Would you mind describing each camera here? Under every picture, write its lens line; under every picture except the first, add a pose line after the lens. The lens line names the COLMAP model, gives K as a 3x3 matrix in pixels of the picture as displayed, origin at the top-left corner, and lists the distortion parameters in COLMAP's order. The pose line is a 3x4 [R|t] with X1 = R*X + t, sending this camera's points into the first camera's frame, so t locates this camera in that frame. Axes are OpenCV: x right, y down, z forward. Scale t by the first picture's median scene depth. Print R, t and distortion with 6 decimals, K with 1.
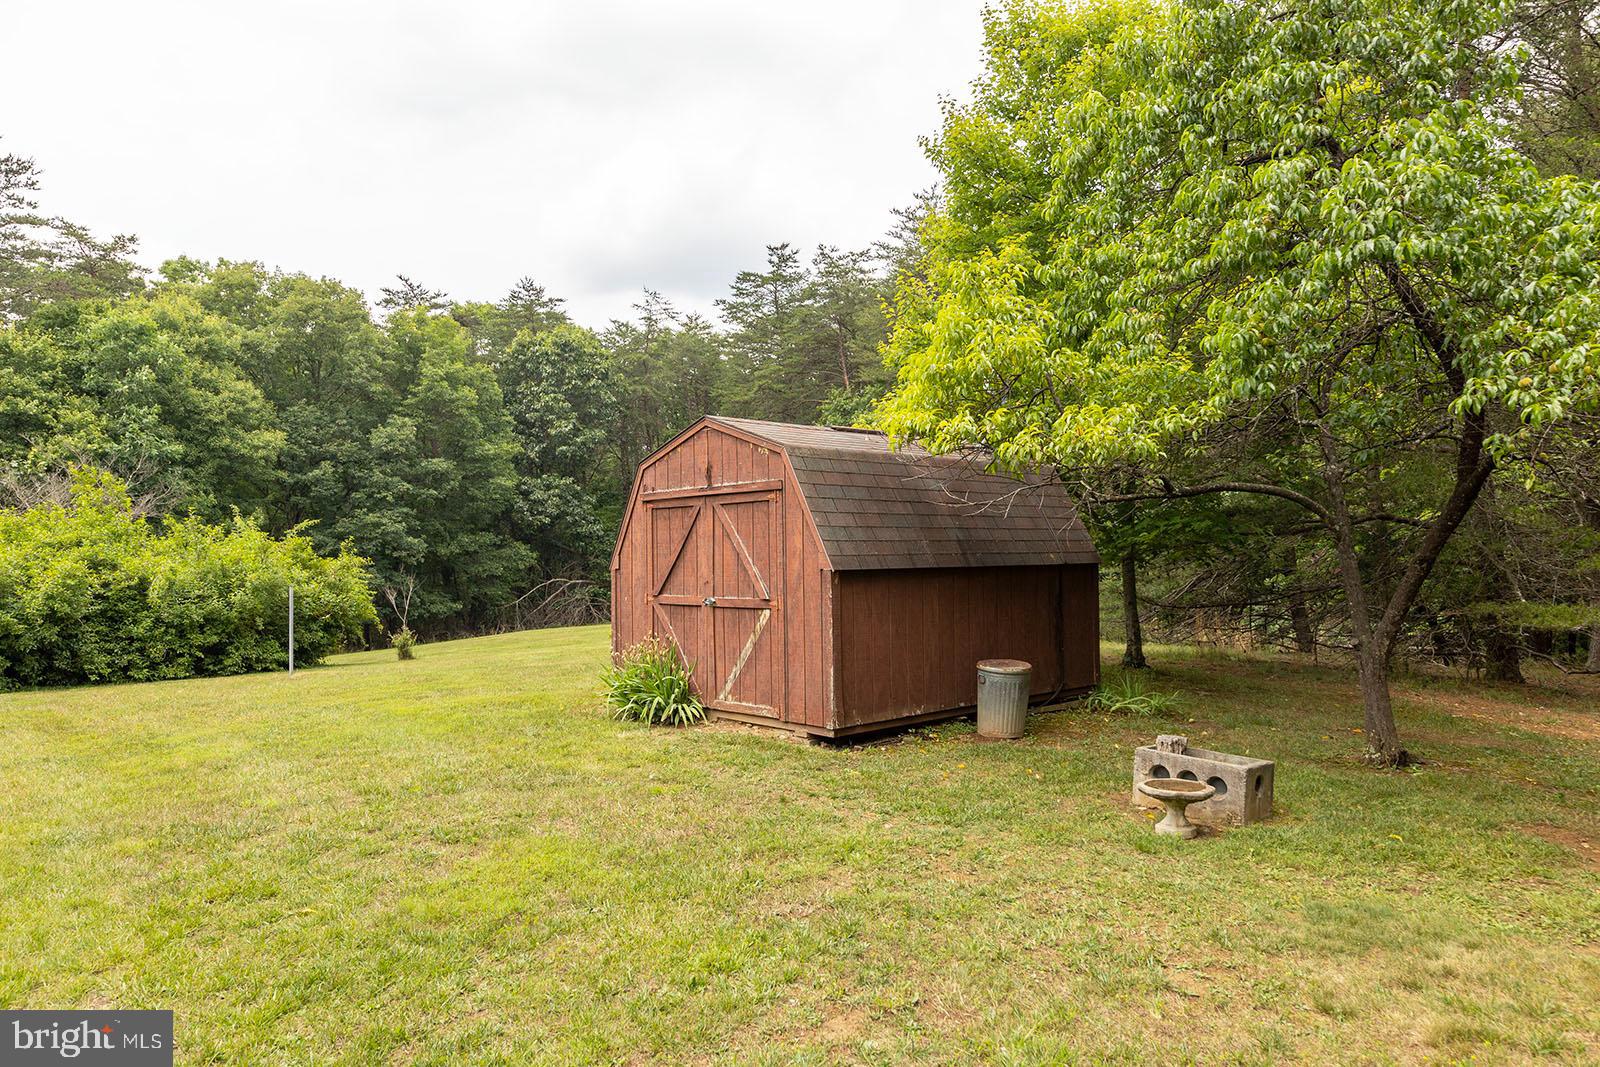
lens RADIAL K [[1072.3, 0, 801.7], [0, 1072.3, 546.0], [0, 0, 1]] dist [0.001652, -0.000230]
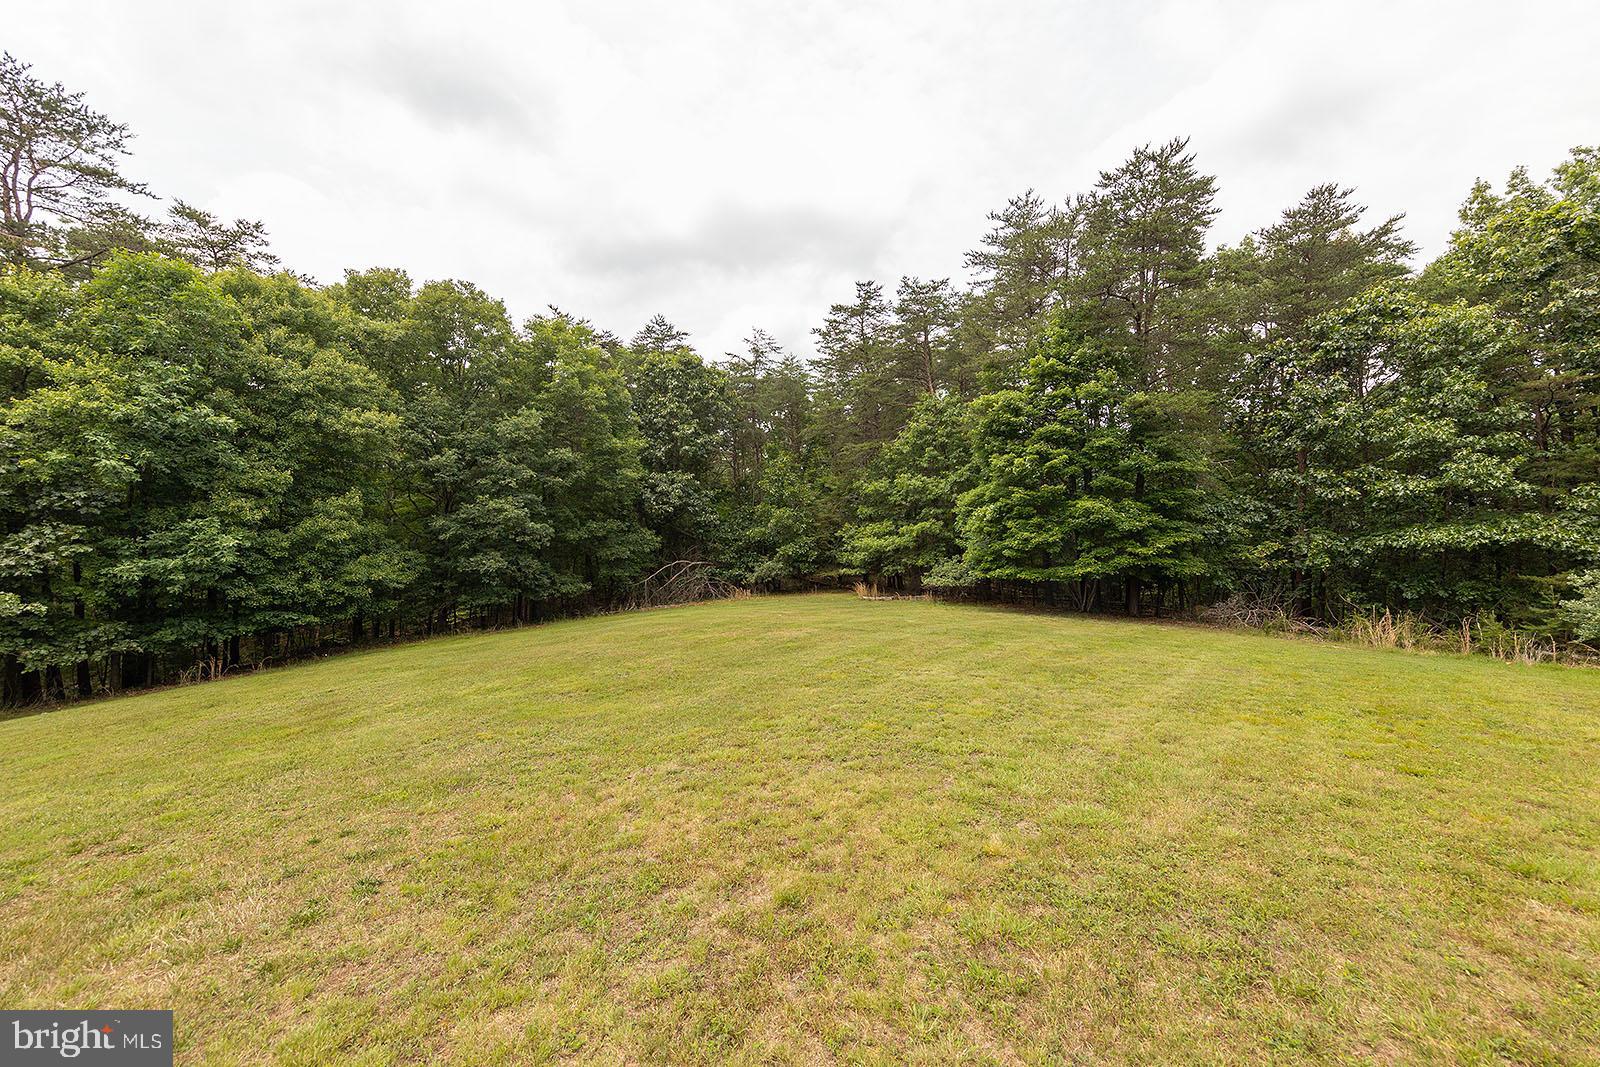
lens RADIAL K [[571.6, 0, 802.3], [0, 571.6, 528.2], [0, 0, 1]] dist [-0.000375, -0.000146]
pose [[0.999096, -0.001052, -0.042507, -0.071605], [0.000321, 0.999852, -0.017195, 0.006317], [0.042518, 0.017166, 0.998948, 0.397811]]
